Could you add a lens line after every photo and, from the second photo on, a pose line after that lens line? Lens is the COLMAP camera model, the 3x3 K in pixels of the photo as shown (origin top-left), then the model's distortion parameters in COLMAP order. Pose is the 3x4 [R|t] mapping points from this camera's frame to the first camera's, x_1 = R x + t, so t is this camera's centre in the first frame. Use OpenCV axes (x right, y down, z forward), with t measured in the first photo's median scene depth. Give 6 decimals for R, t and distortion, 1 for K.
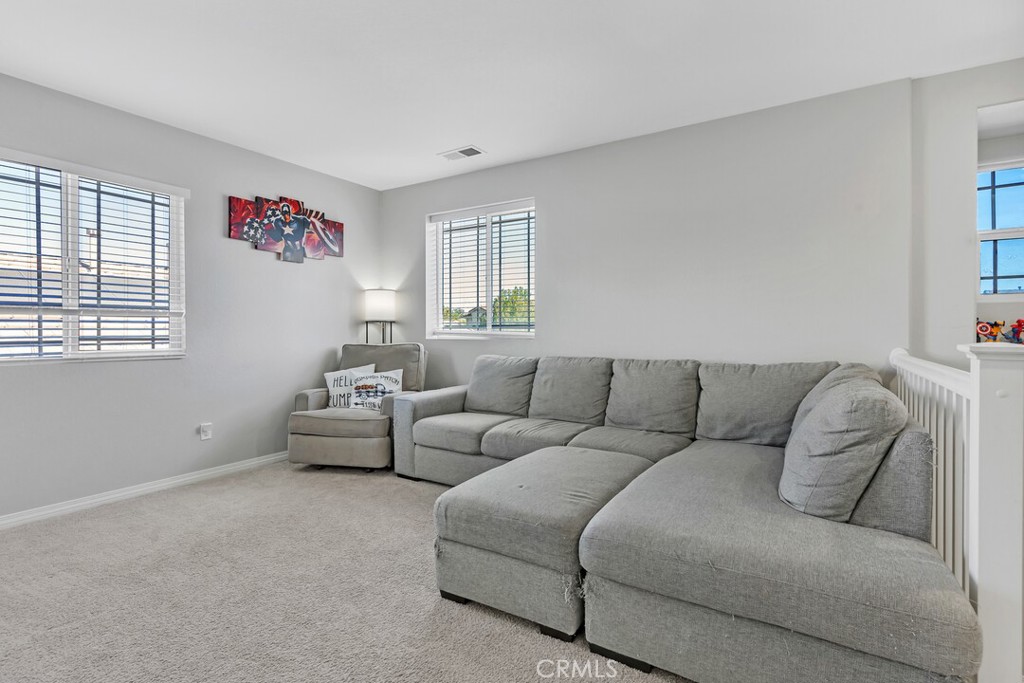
lens RADIAL K [[497.9, 0, 511.4], [0, 497.9, 342.3], [0, 0, 1]] dist [0.001477, -0.000493]
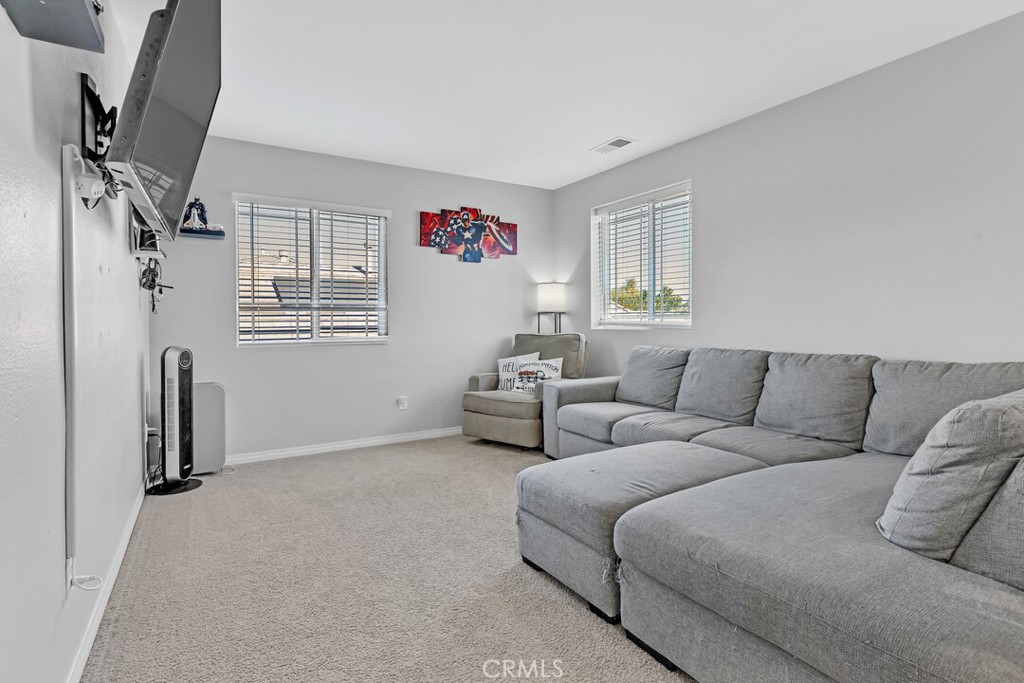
lens RADIAL K [[511.0, 0, 512.3], [0, 511.0, 331.1], [0, 0, 1]] dist [-0.000366, 0.000328]
pose [[0.893268, 0.004319, -0.449504, 0.246525], [-0.005904, 0.999980, -0.002125, 0.001038], [0.449486, 0.004552, 0.893276, -0.020942]]
